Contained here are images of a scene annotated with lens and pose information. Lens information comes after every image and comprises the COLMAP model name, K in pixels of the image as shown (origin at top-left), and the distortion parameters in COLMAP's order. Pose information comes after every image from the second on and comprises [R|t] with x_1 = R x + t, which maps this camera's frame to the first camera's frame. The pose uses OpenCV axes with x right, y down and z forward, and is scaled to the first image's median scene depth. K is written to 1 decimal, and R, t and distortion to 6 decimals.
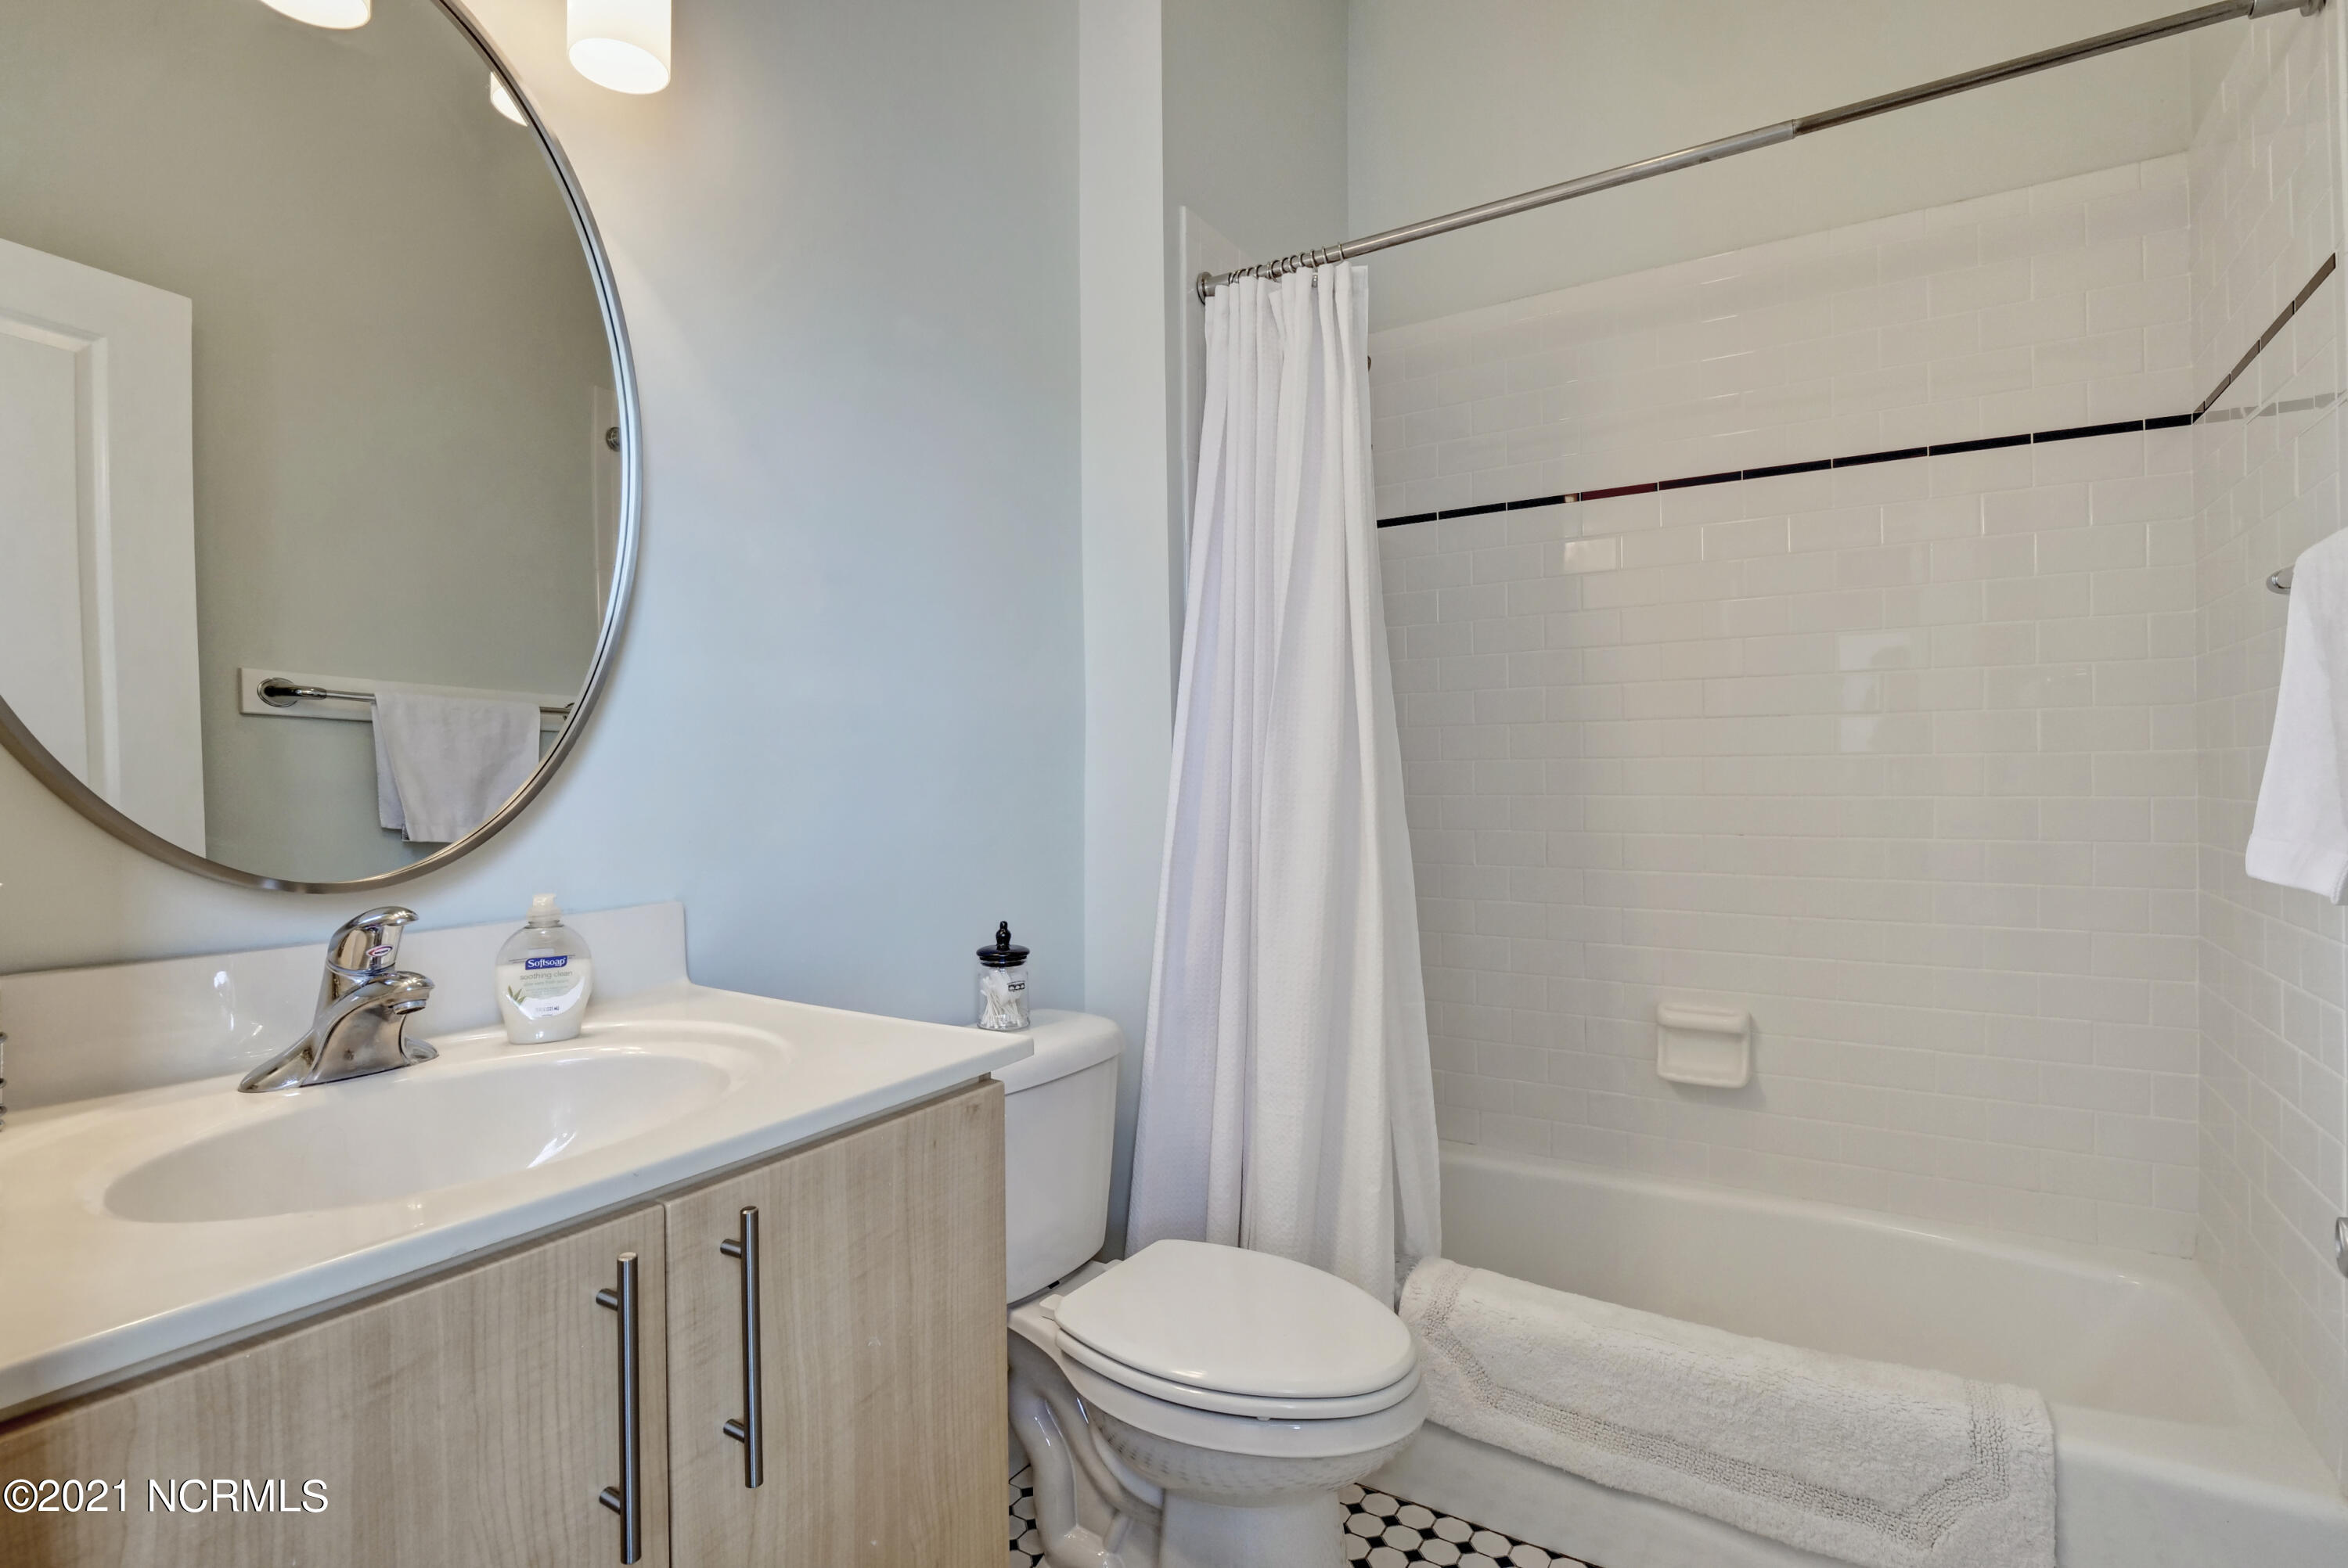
lens RADIAL K [[1137.4, 0, 1153.7], [0, 1137.4, 779.5], [0, 0, 1]] dist [-0.014076, -0.001968]
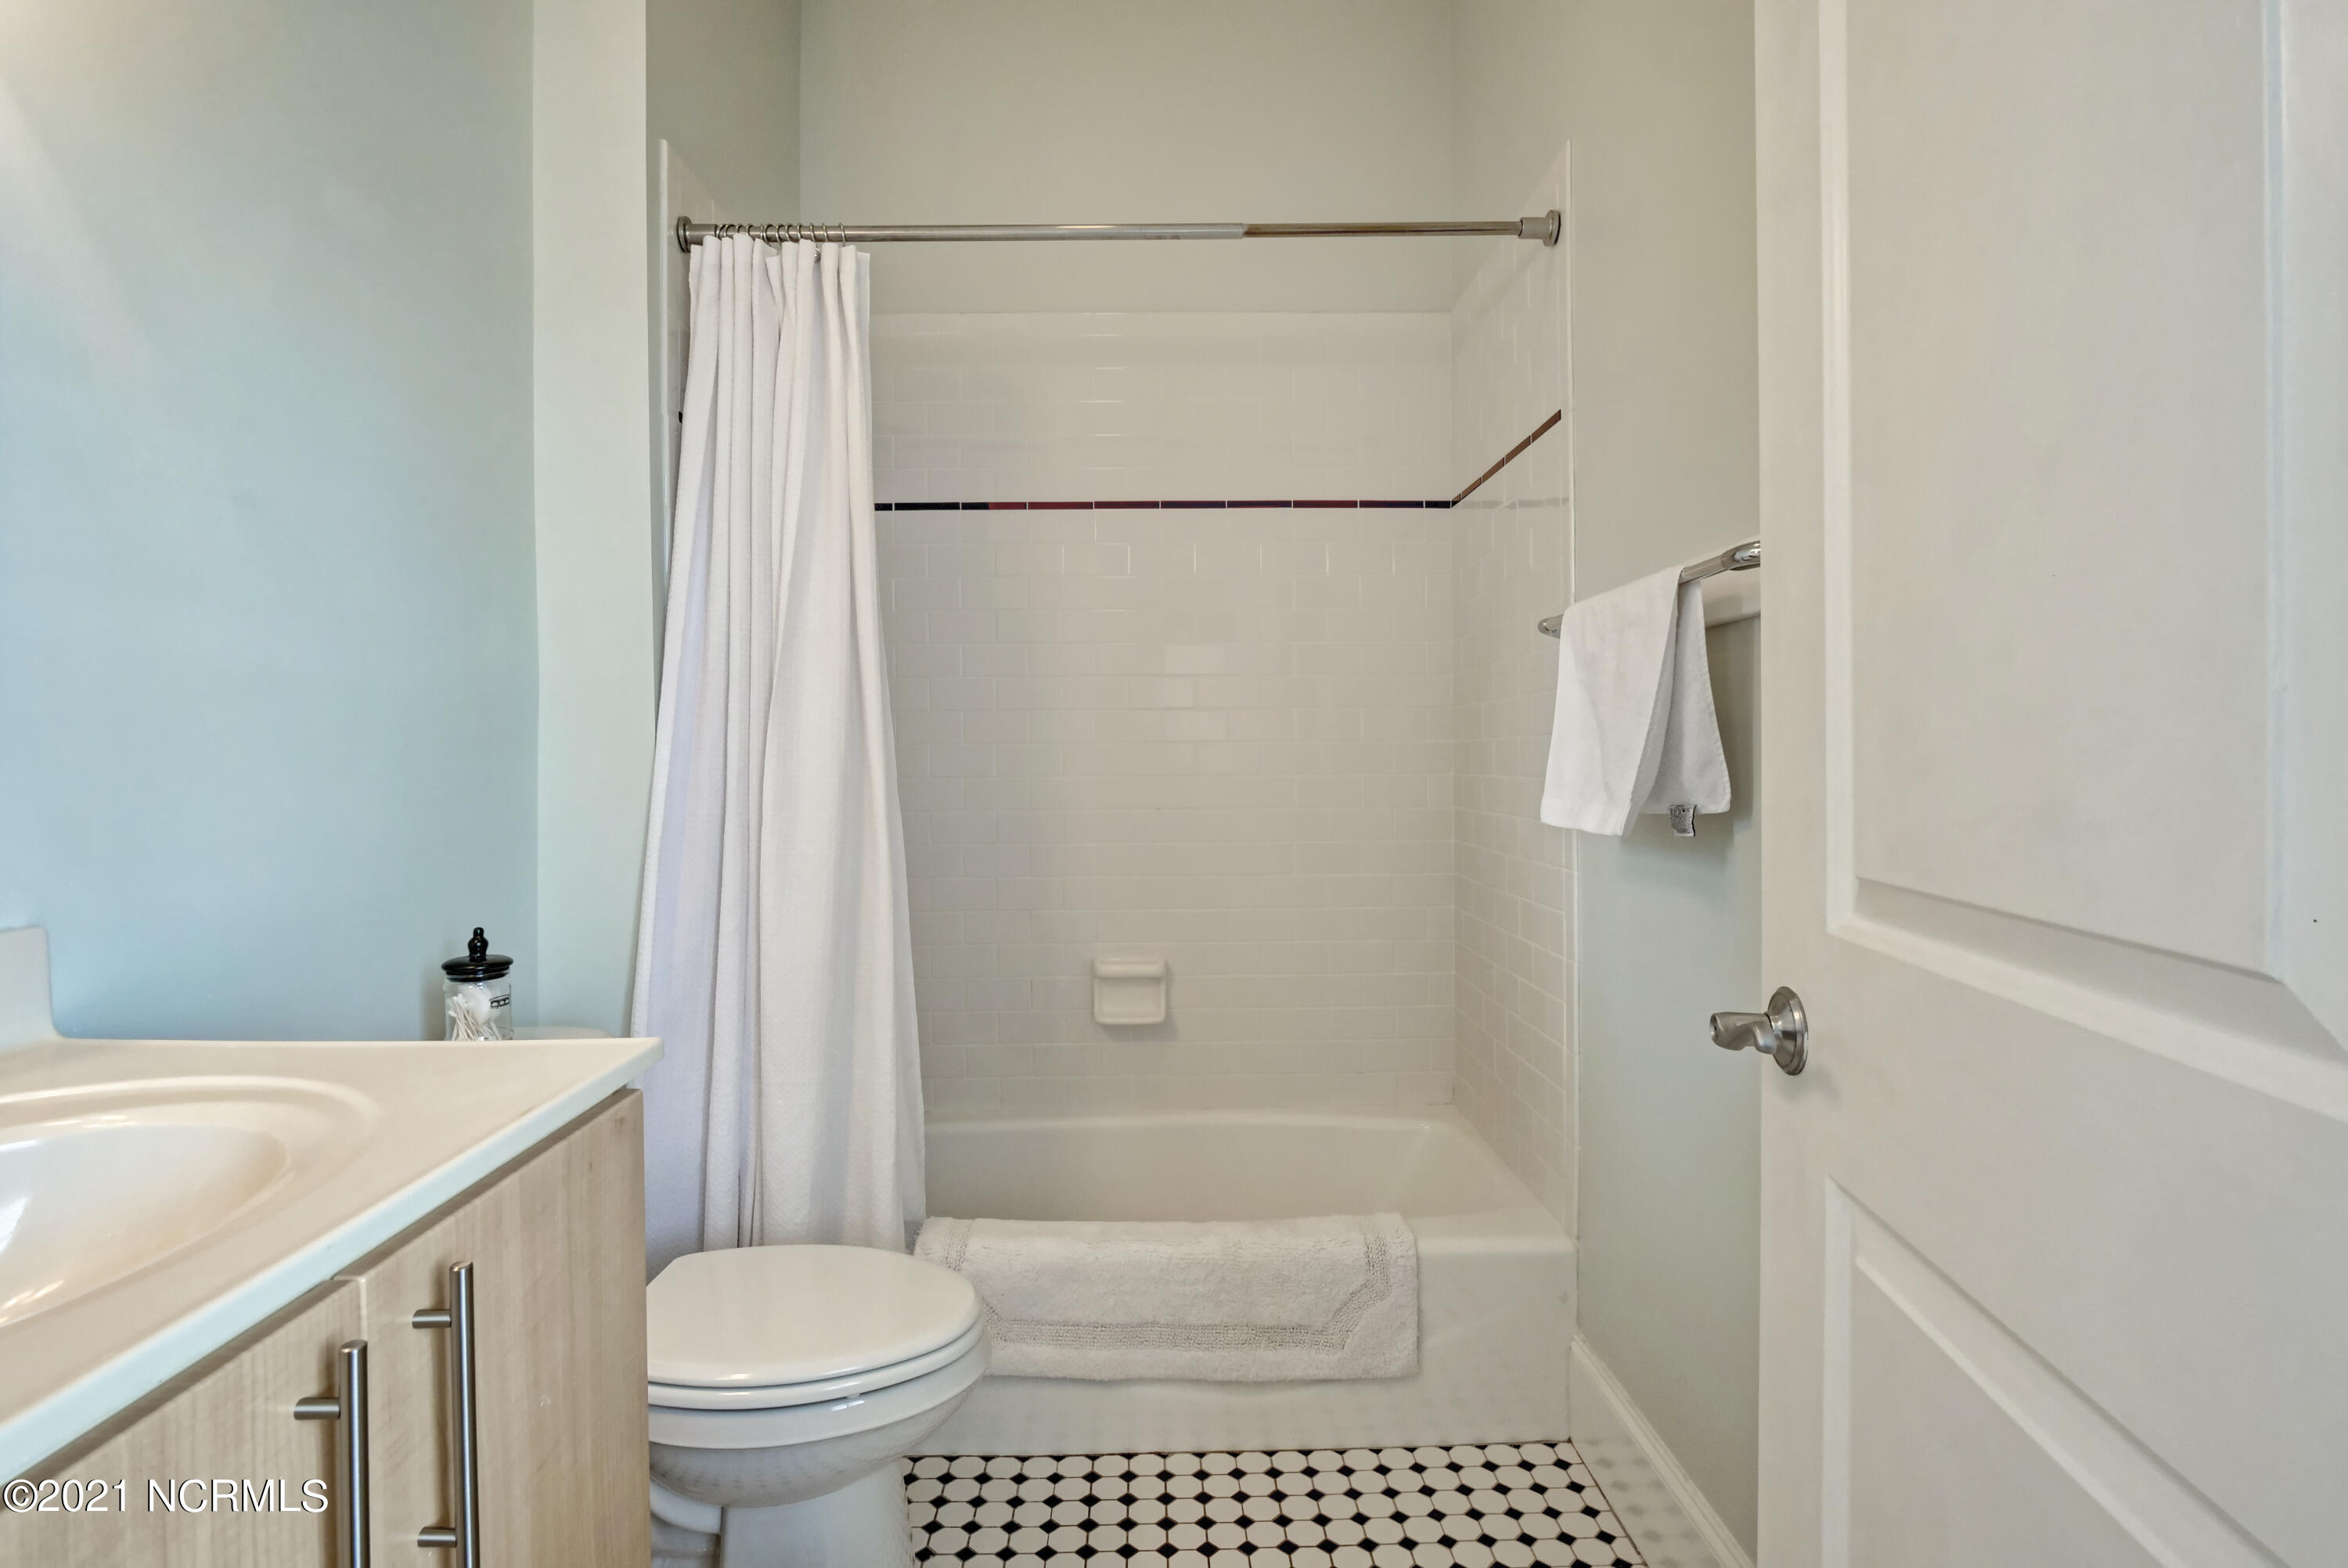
lens RADIAL K [[1137.4, 0, 1164.7], [0, 1137.4, 771.2], [0, 0, 1]] dist [-0.014076, -0.001968]
pose [[0.836638, -0.004512, 0.547737, -0.166523], [0.002678, 0.999988, 0.004147, 0.005772], [-0.547749, -0.002003, 0.836640, 0.009708]]
